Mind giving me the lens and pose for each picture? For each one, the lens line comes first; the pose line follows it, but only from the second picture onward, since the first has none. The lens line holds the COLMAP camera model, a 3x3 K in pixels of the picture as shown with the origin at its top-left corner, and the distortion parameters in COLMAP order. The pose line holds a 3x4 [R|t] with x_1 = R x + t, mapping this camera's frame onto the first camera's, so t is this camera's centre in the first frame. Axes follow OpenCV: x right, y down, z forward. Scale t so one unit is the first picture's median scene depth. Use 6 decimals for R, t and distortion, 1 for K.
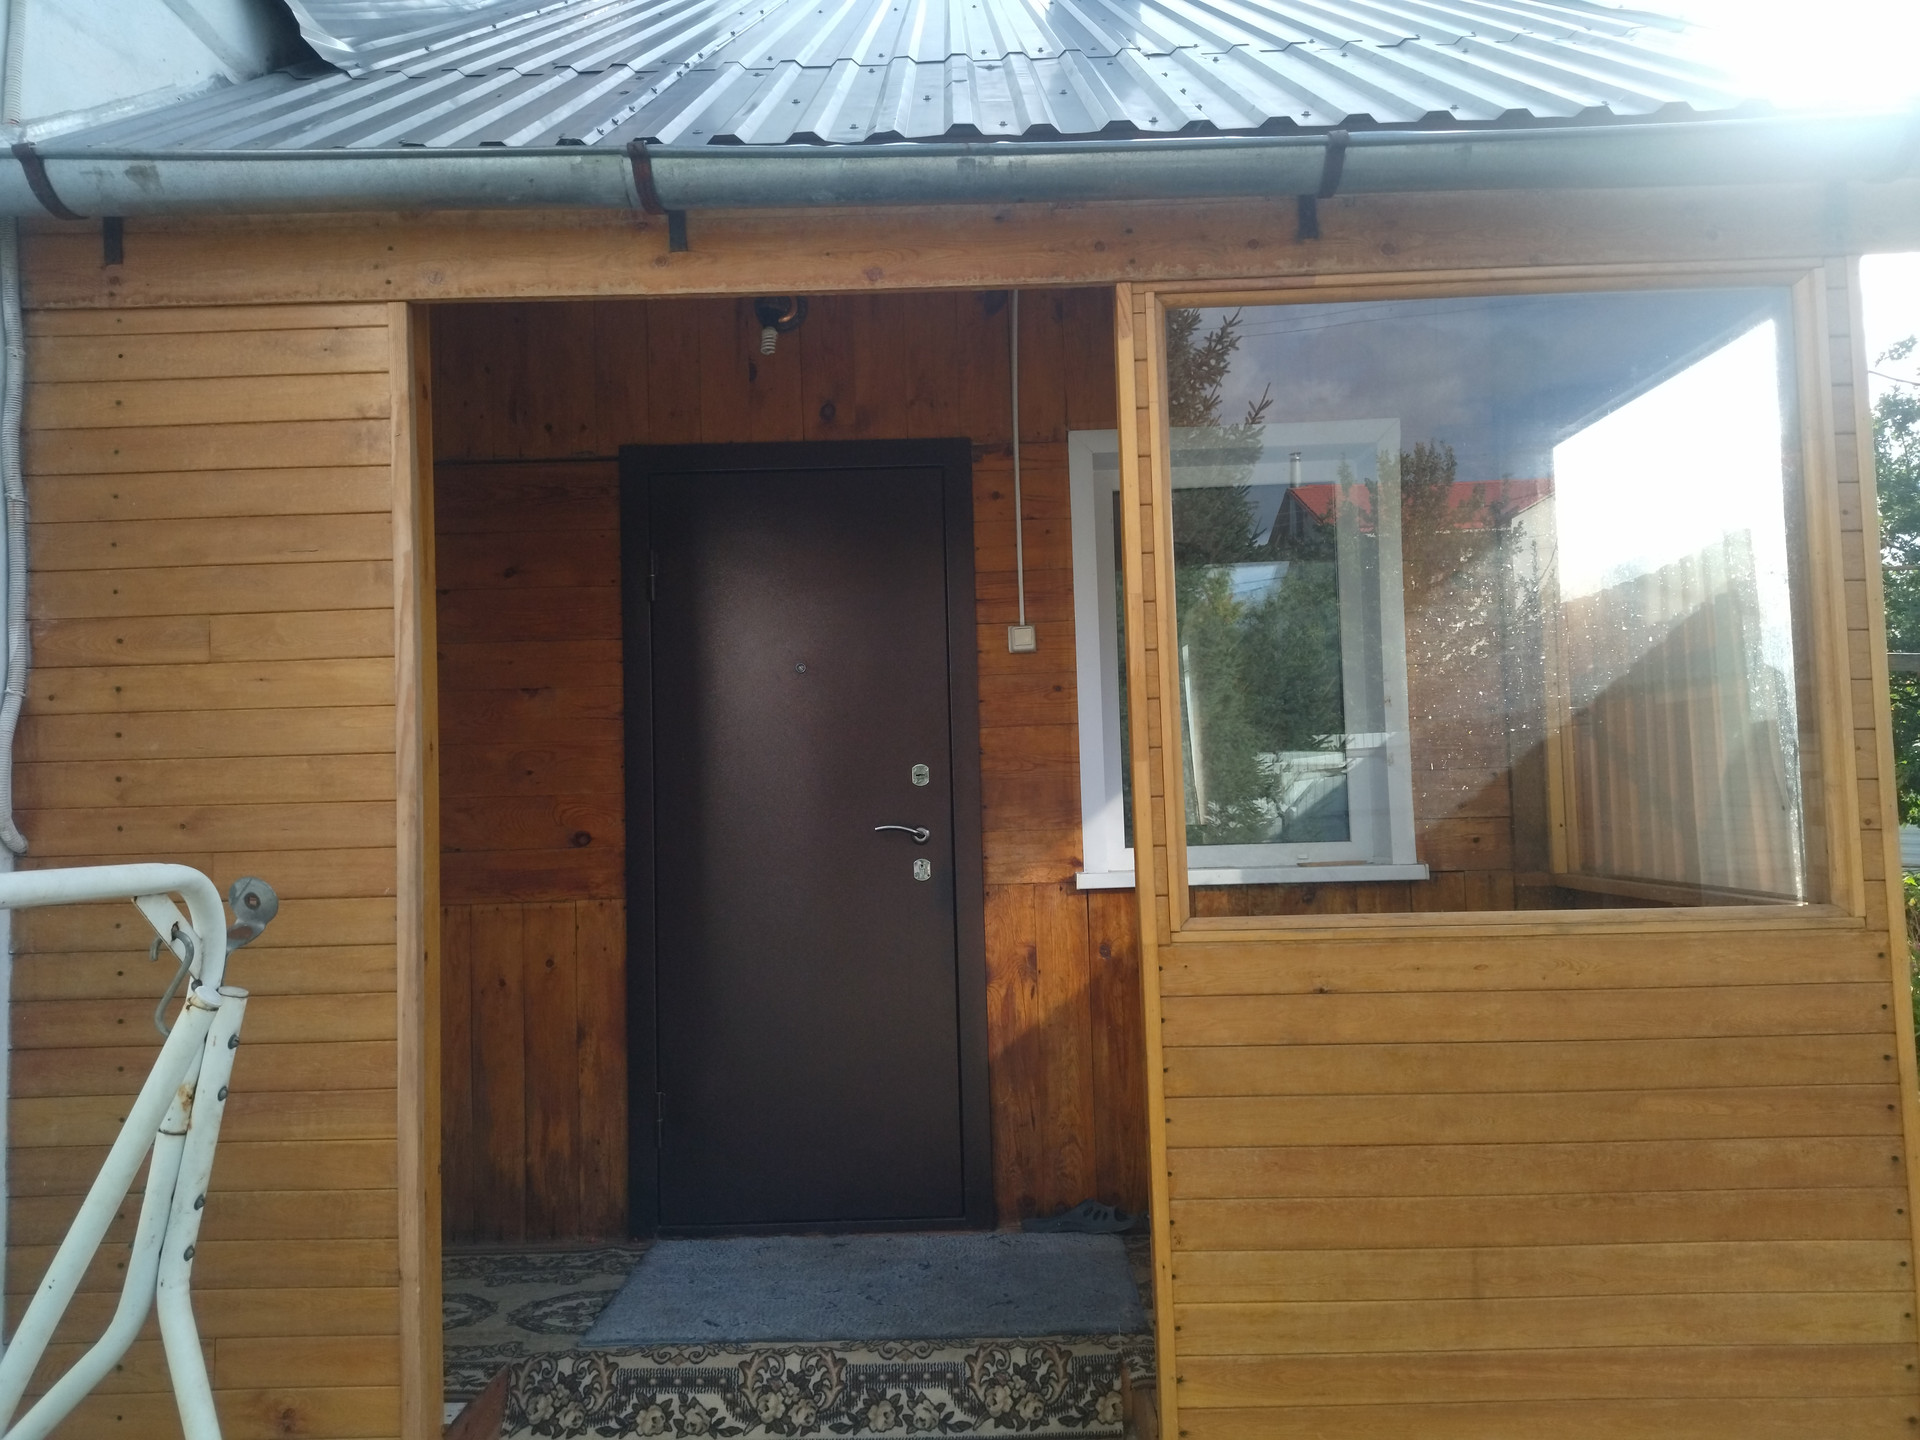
lens RADIAL K [[1430.5, 0, 960.0], [0, 1430.5, 720.0], [0, 0, 1]] dist [0.097581, -0.113992]
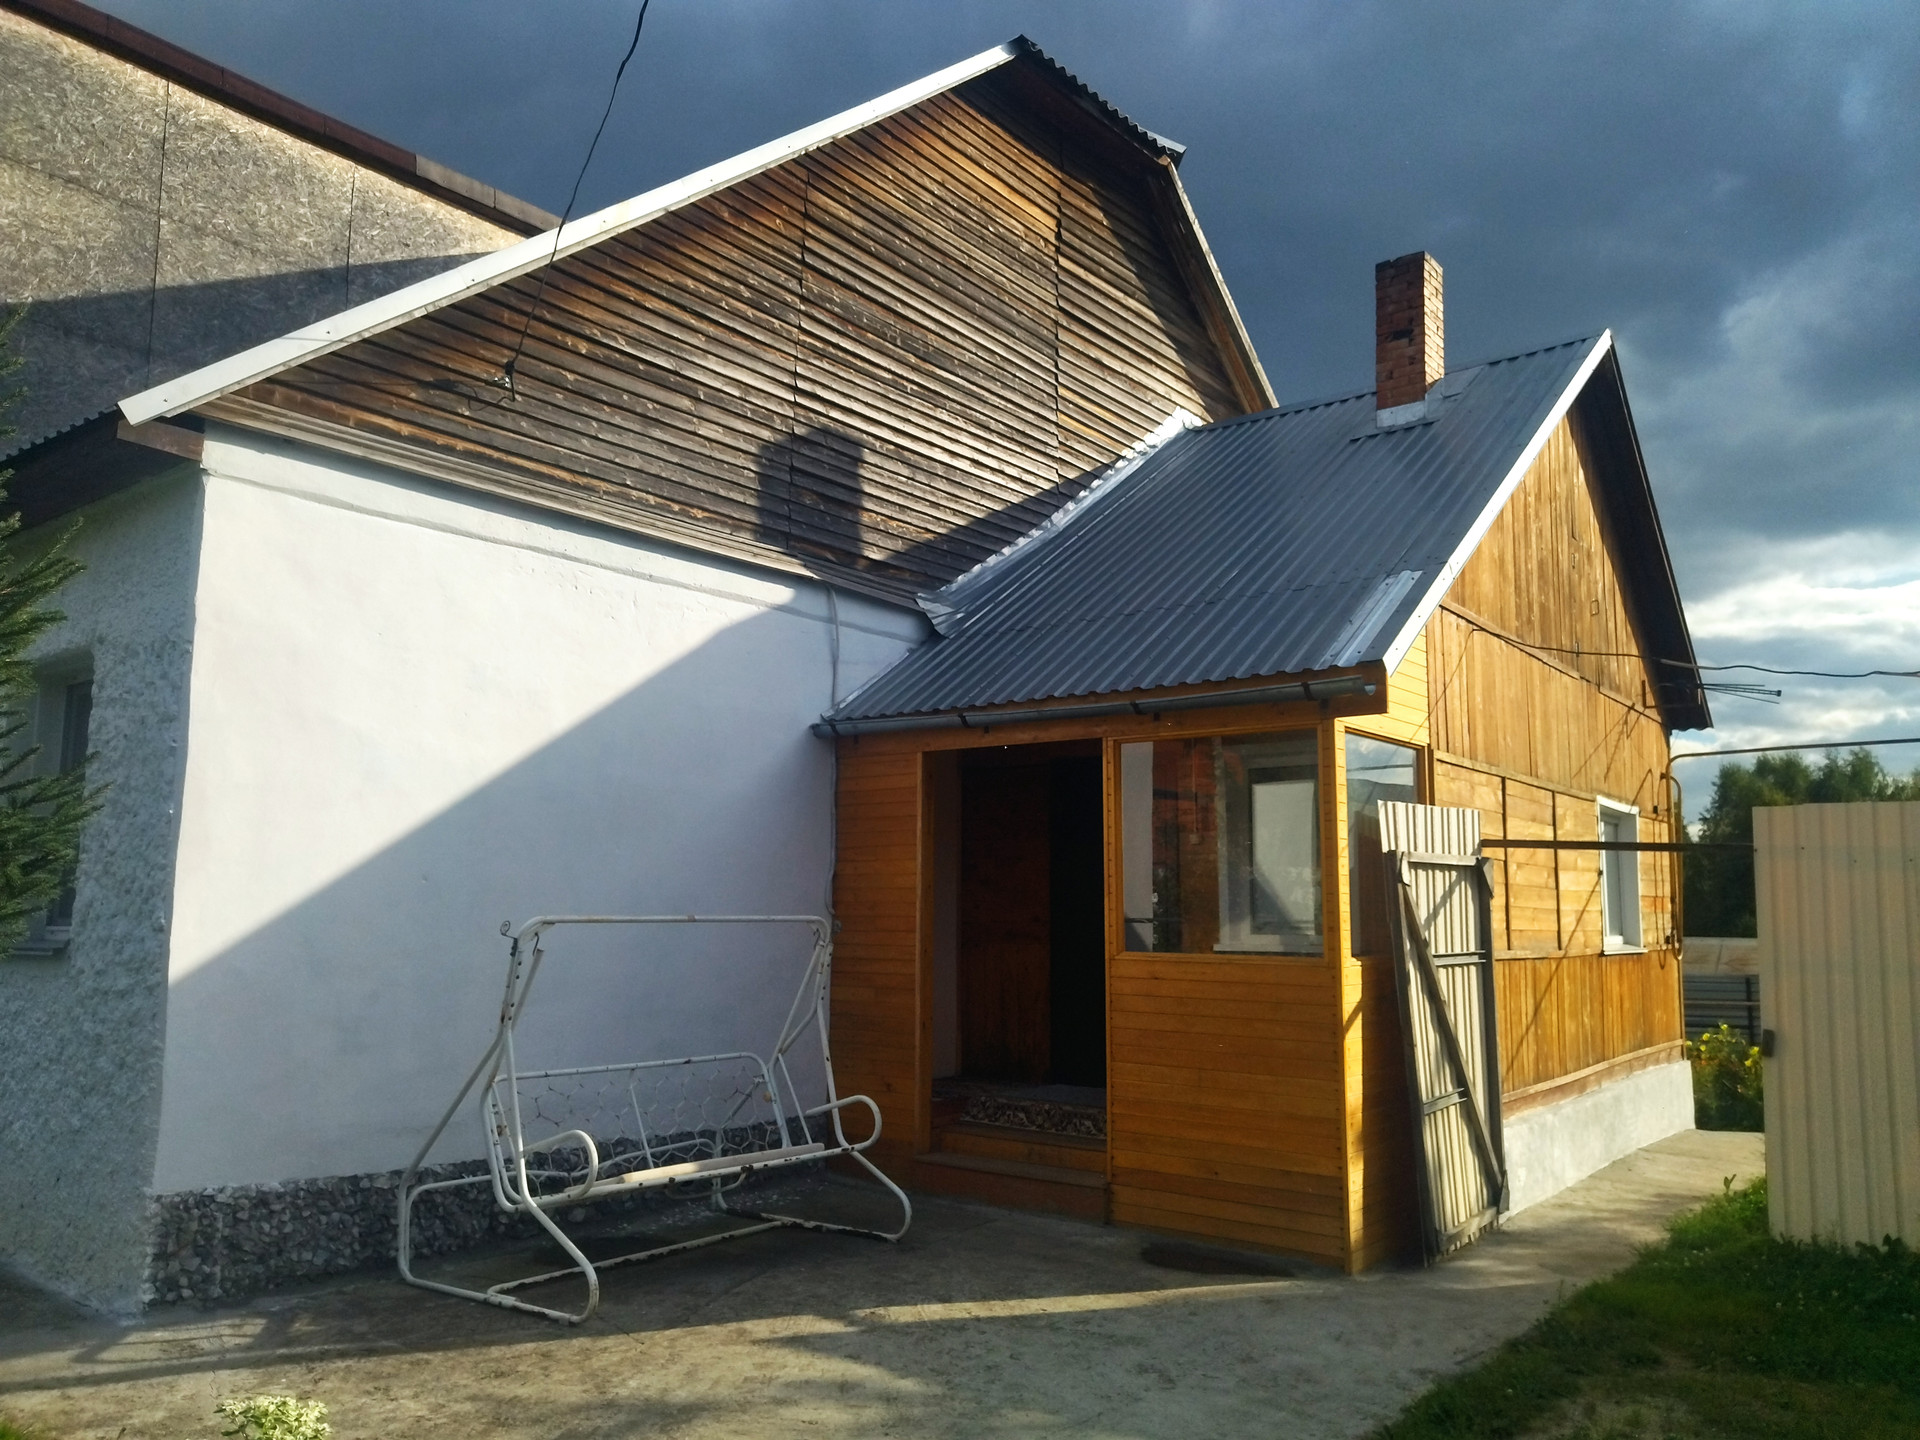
lens RADIAL K [[1430.5, 0, 960.0], [0, 1430.5, 720.0], [0, 0, 1]] dist [0.097581, -0.113992]
pose [[0.795284, -0.046582, -0.604445, 1.507367], [0.005872, 0.997589, -0.069153, -0.119971], [0.606209, 0.051447, 0.793640, -1.395996]]
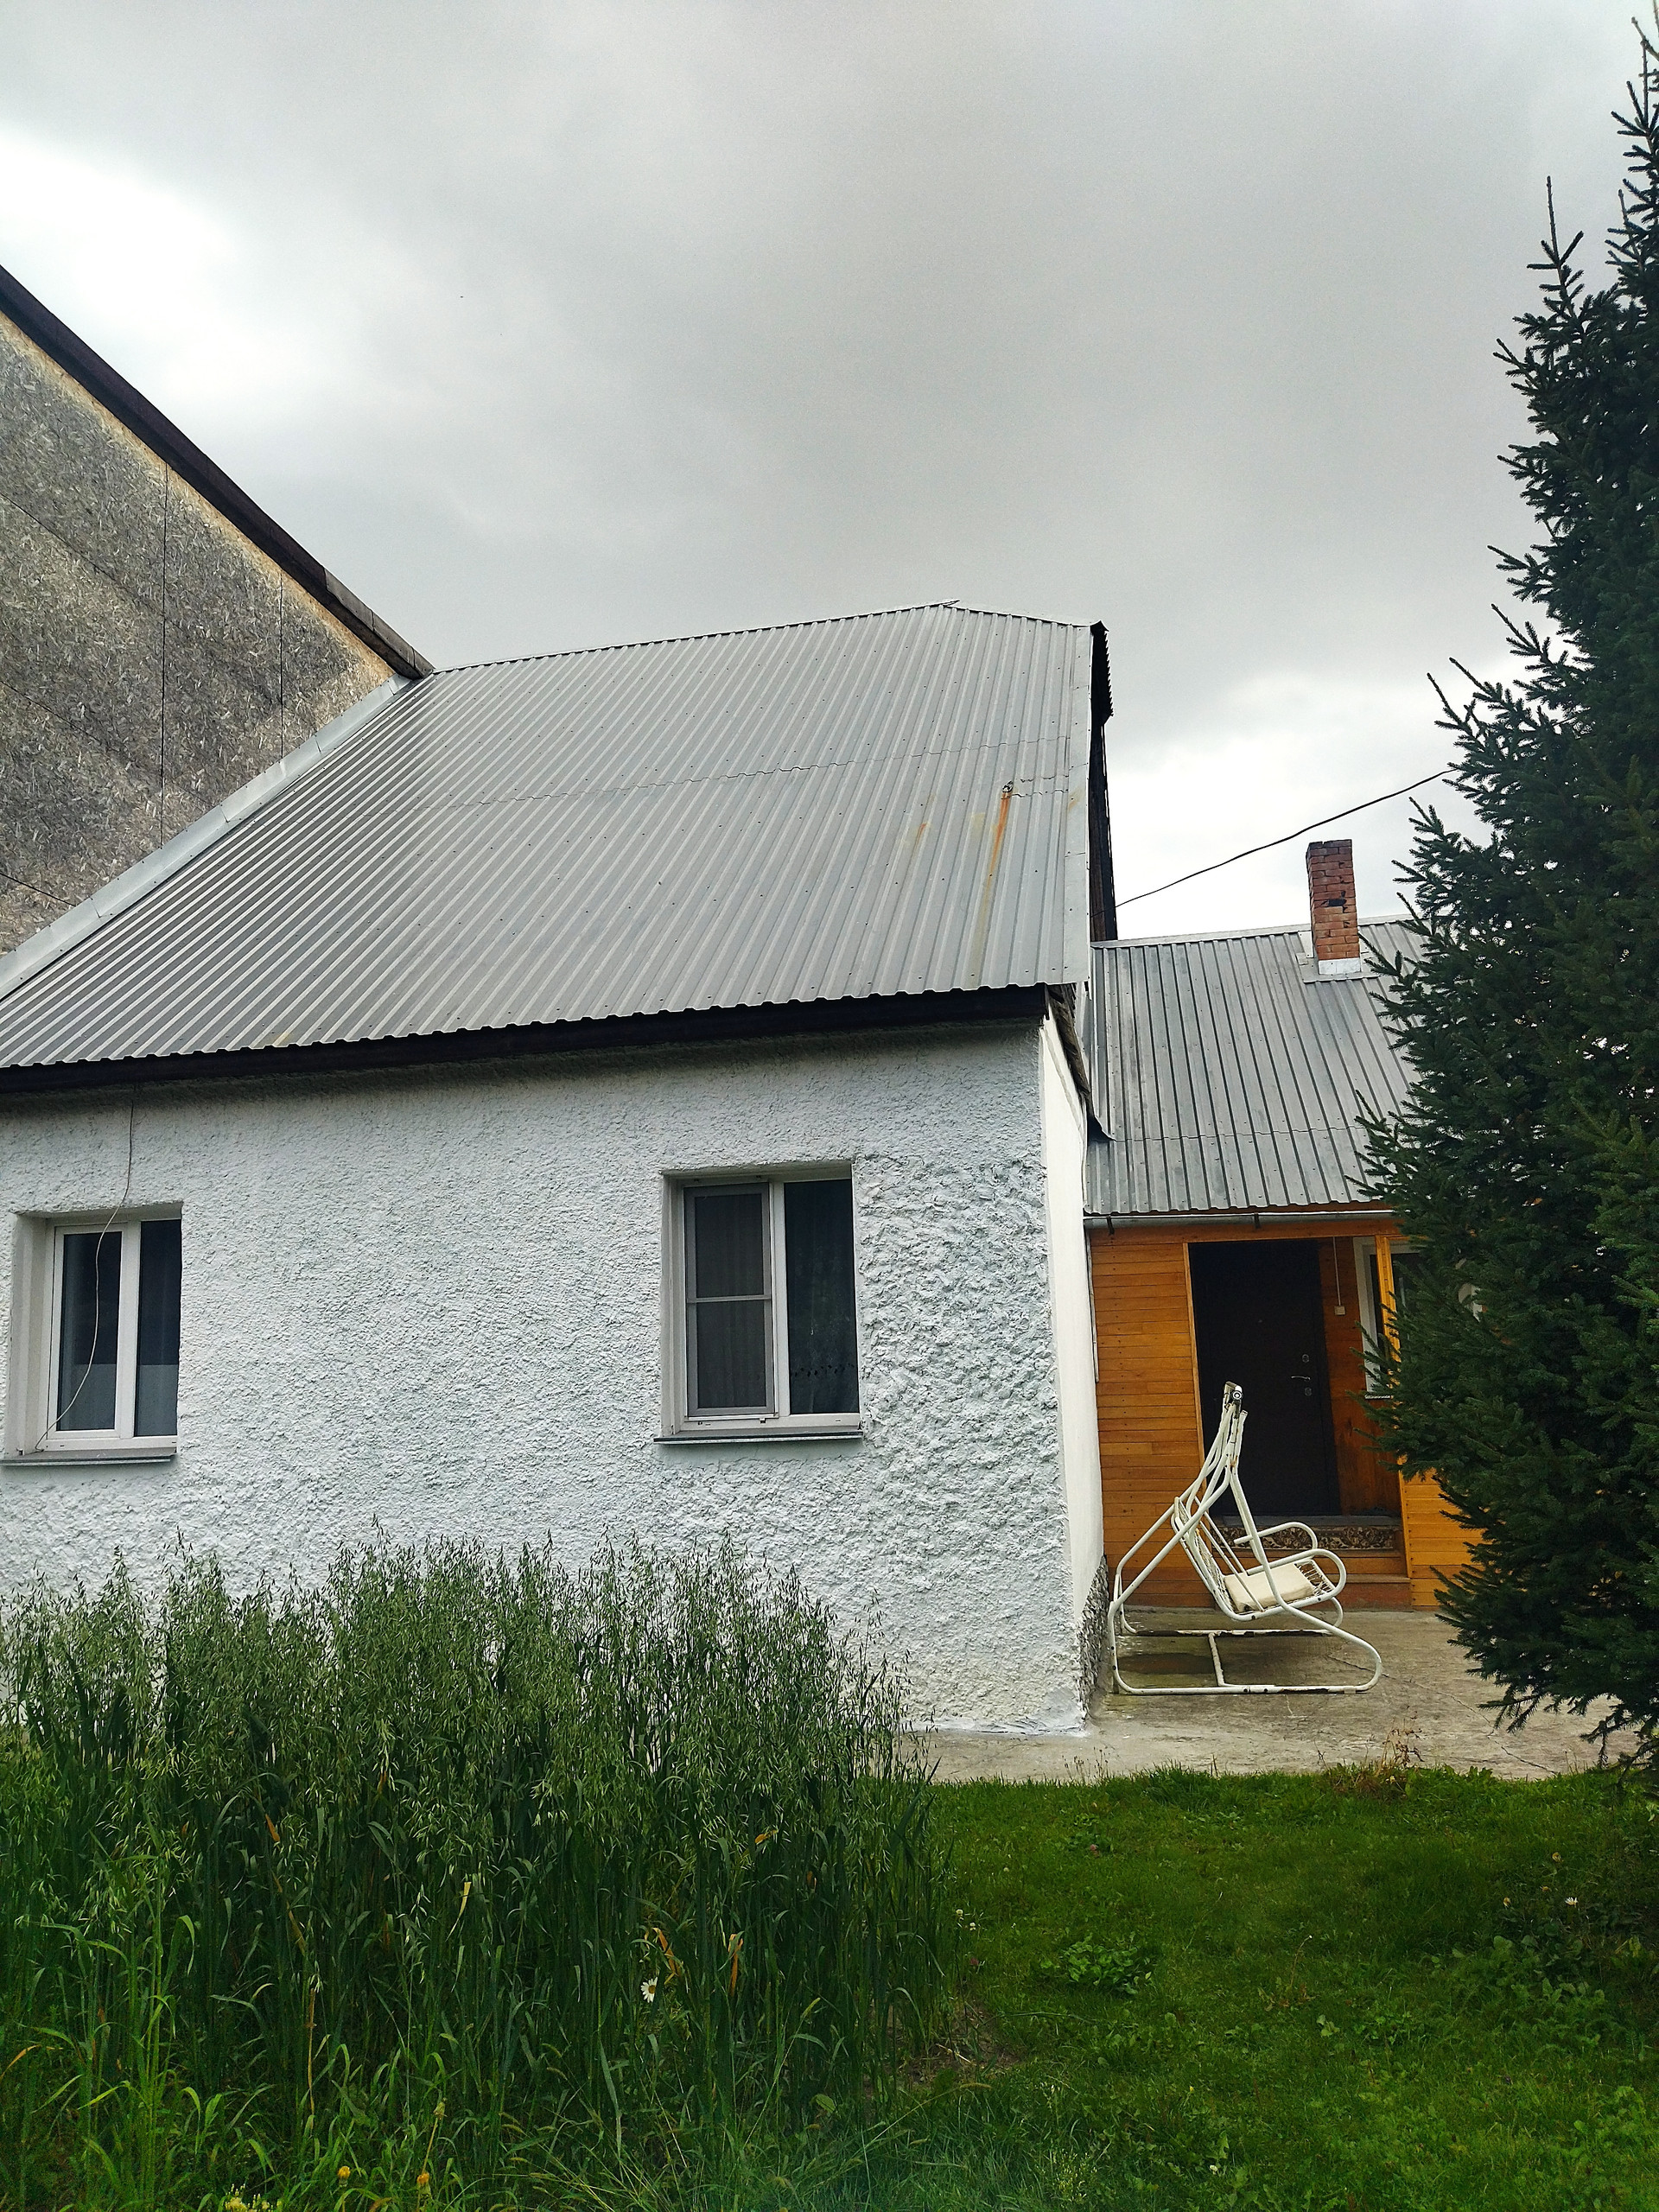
lens RADIAL K [[1648.1, 0, 829.5], [0, 1648.1, 1106.0], [0, 0, 1]] dist [0.097581, -0.113992]
pose [[0.984374, -0.031918, -0.173175, -0.501794], [0.016825, 0.995984, -0.087936, -0.253468], [0.175286, 0.083648, 0.980958, -3.340992]]
